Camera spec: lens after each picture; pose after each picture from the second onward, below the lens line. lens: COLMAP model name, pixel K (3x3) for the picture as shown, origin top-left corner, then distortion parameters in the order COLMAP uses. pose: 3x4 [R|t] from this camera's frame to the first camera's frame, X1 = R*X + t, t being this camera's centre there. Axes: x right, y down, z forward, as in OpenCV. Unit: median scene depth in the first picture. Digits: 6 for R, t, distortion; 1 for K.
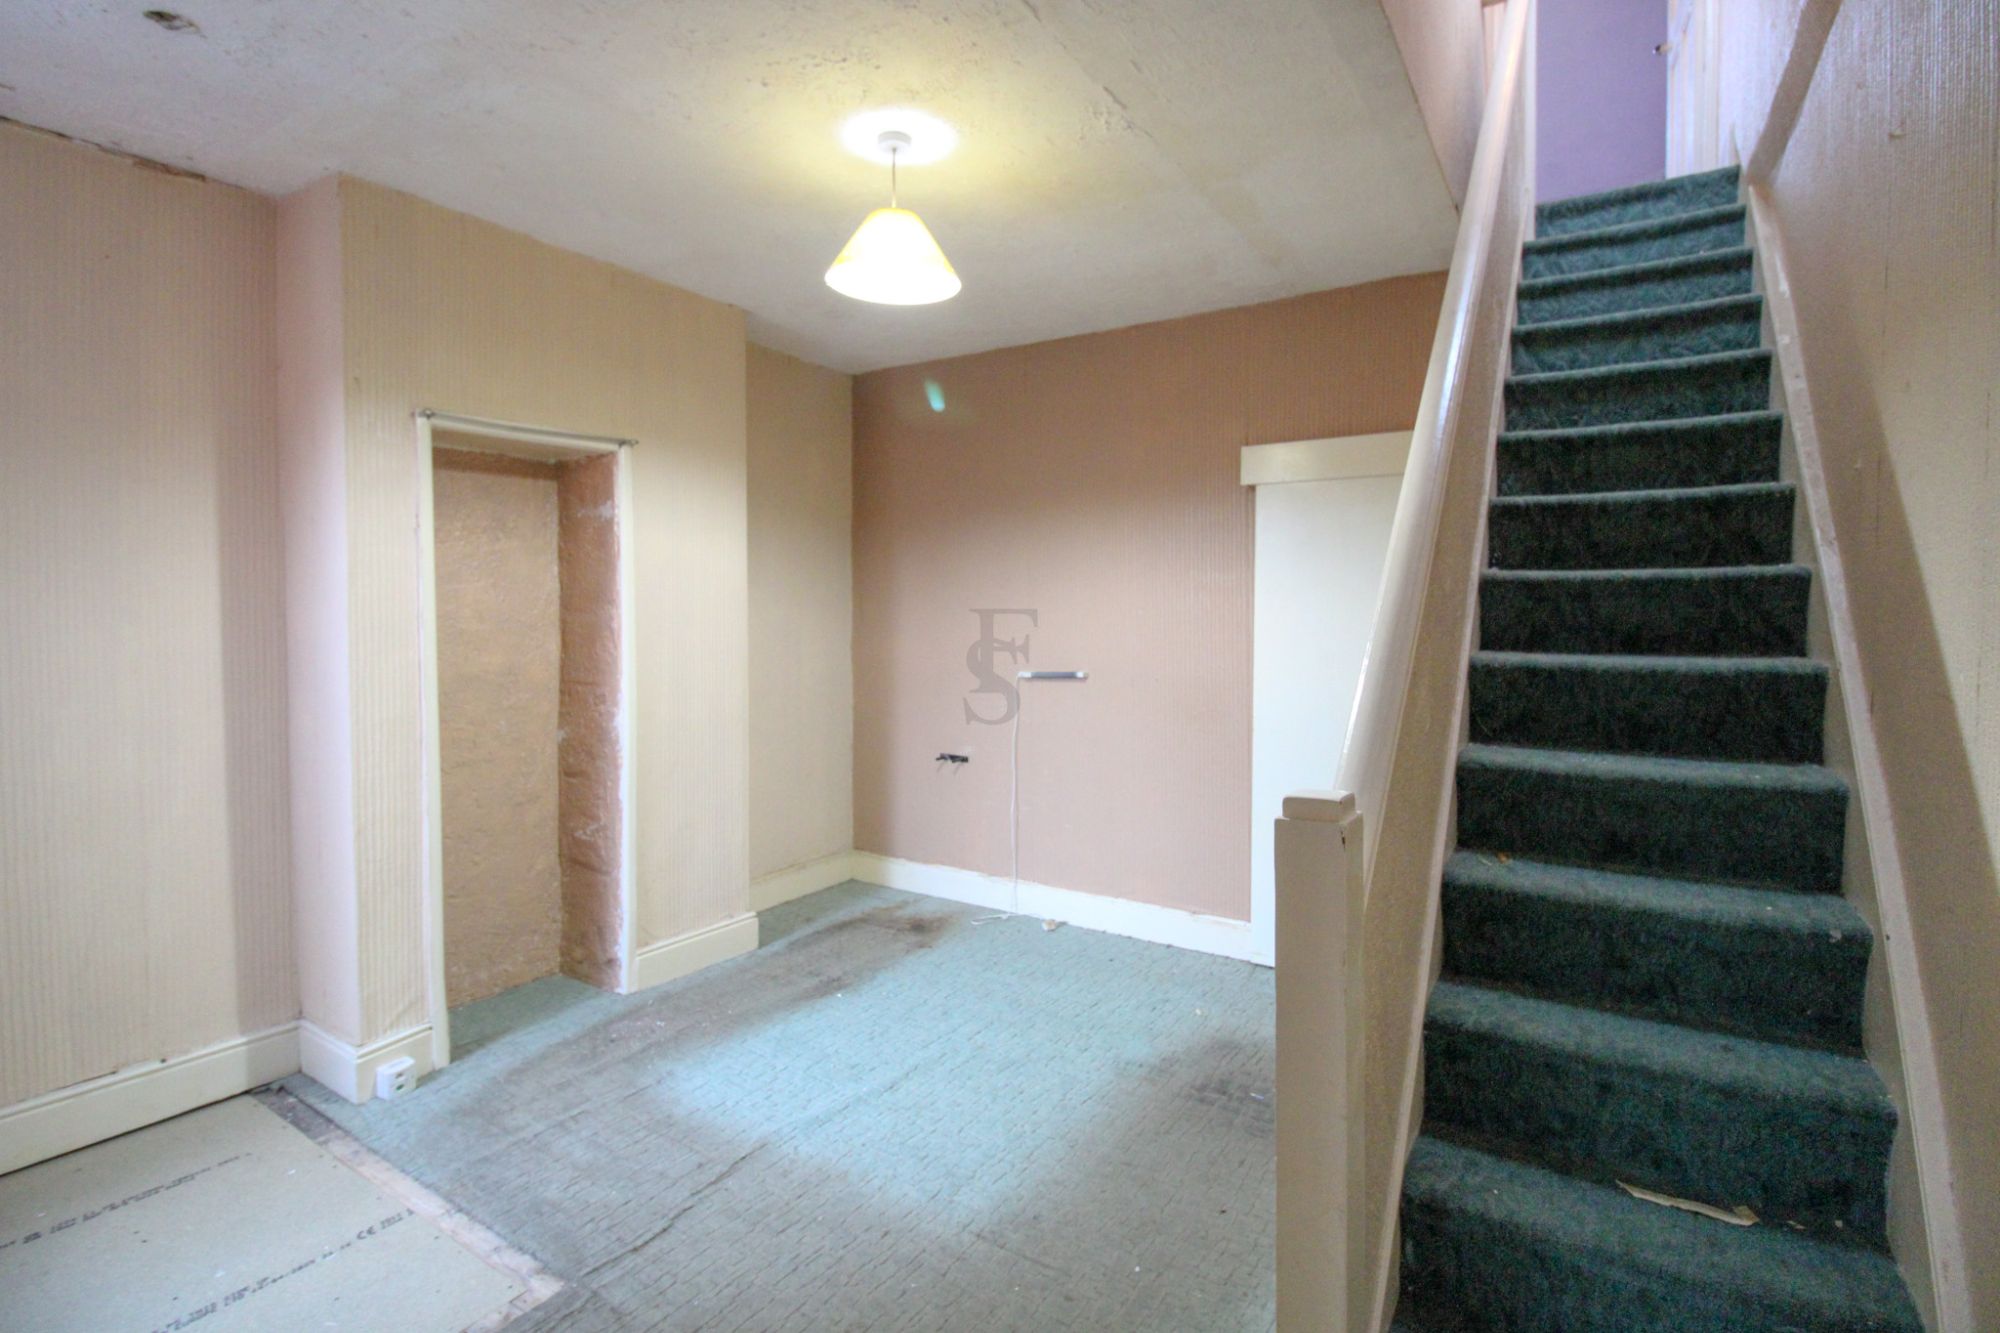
lens RADIAL K [[930.4, 0, 1007.9], [0, 930.4, 662.9], [0, 0, 1]] dist [-0.004106, 0.000075]
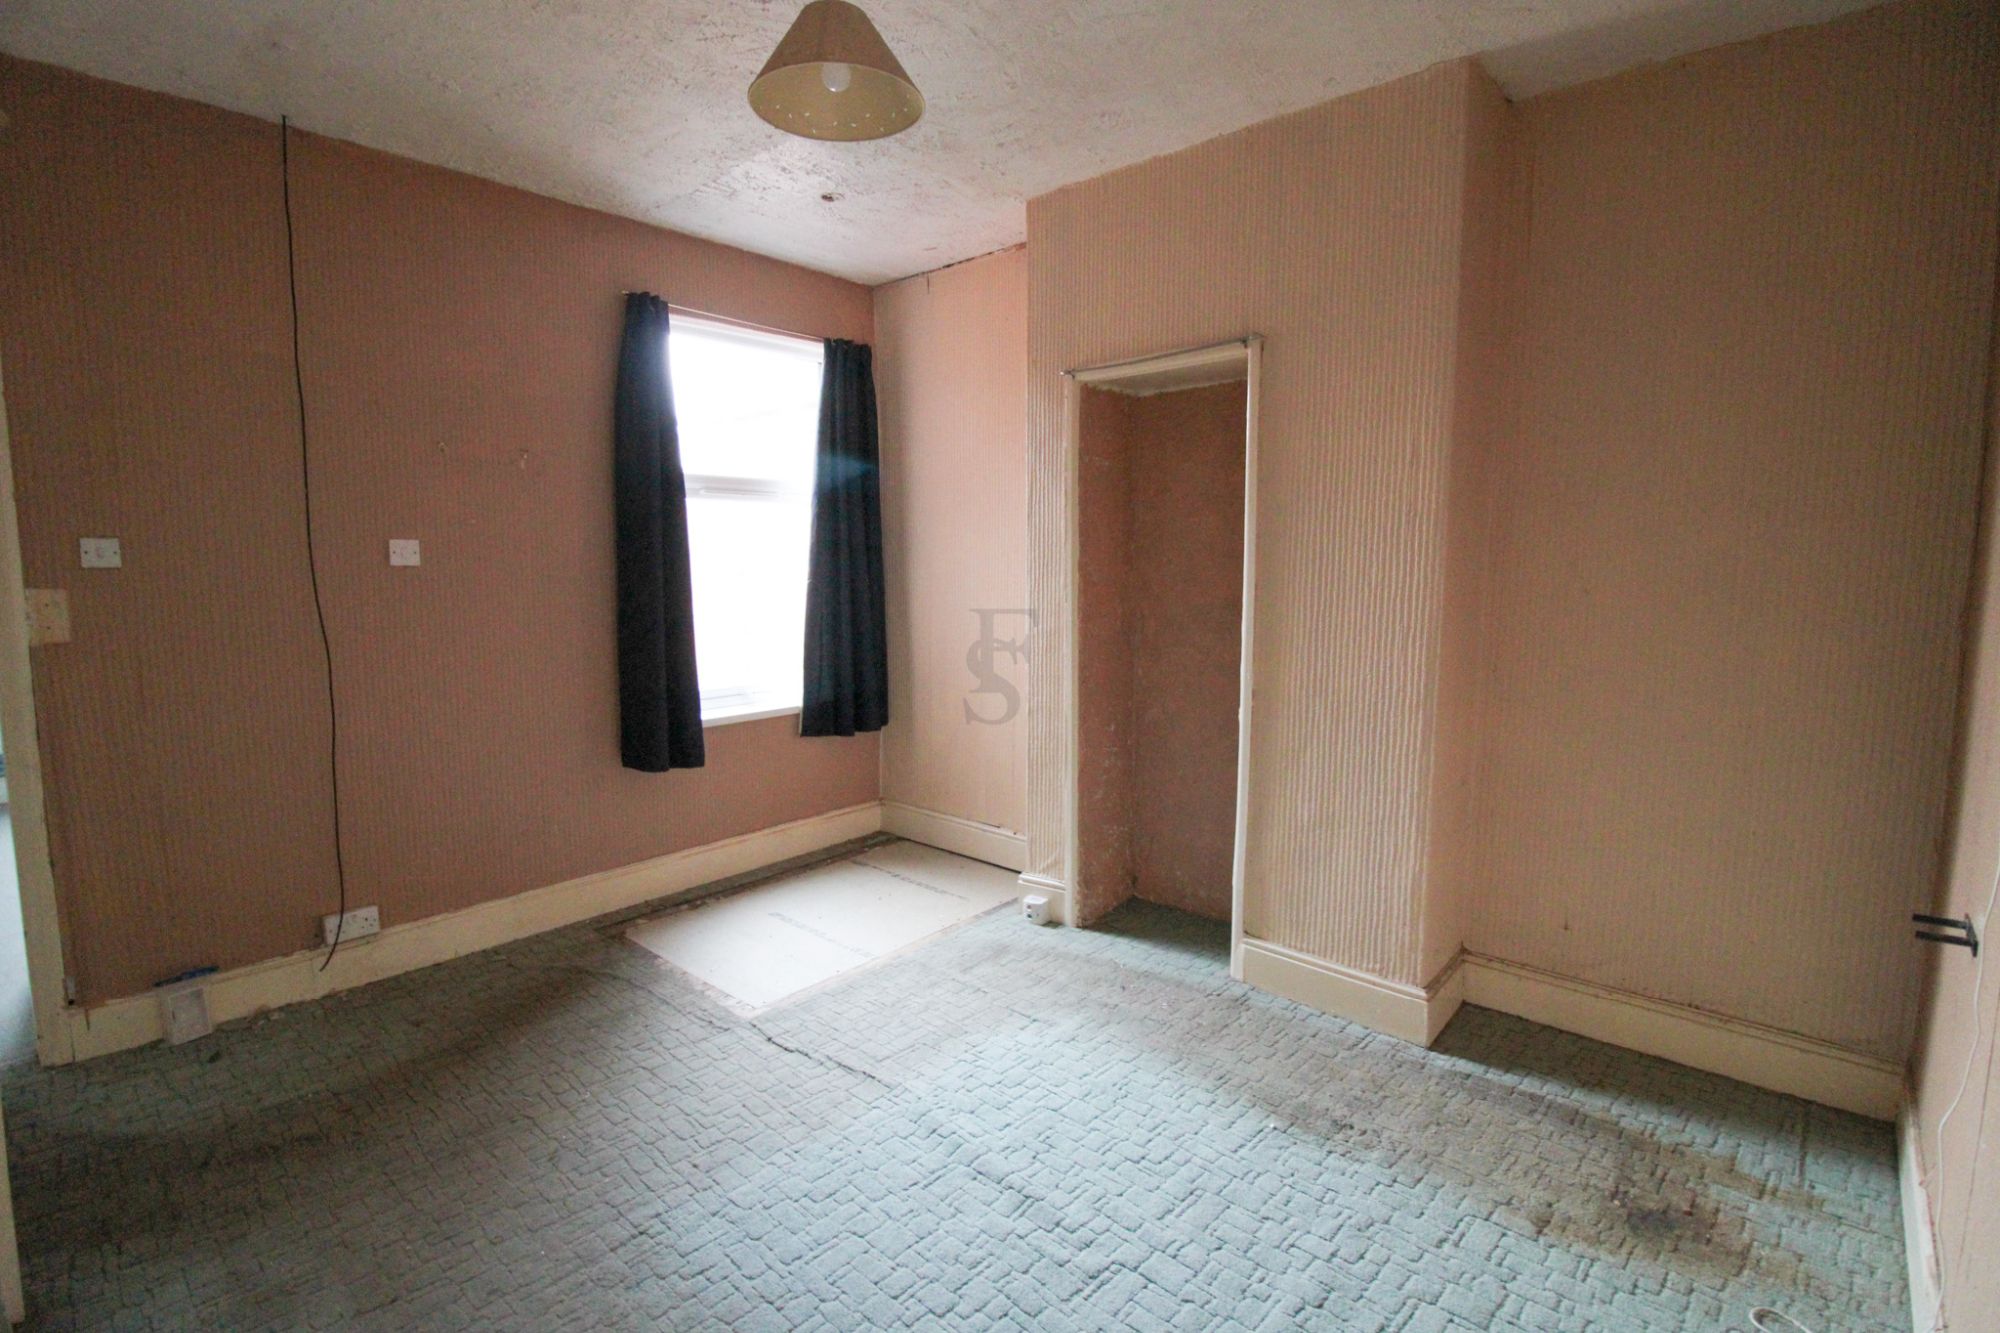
lens RADIAL K [[930.4, 0, 1008.9], [0, 930.4, 658.0], [0, 0, 1]] dist [-0.004106, 0.000075]
pose [[-0.162457, 0.100473, -0.981587, 0.513643], [-0.048127, 0.992811, 0.109587, -0.033756], [0.985541, 0.065044, -0.156454, 1.016547]]
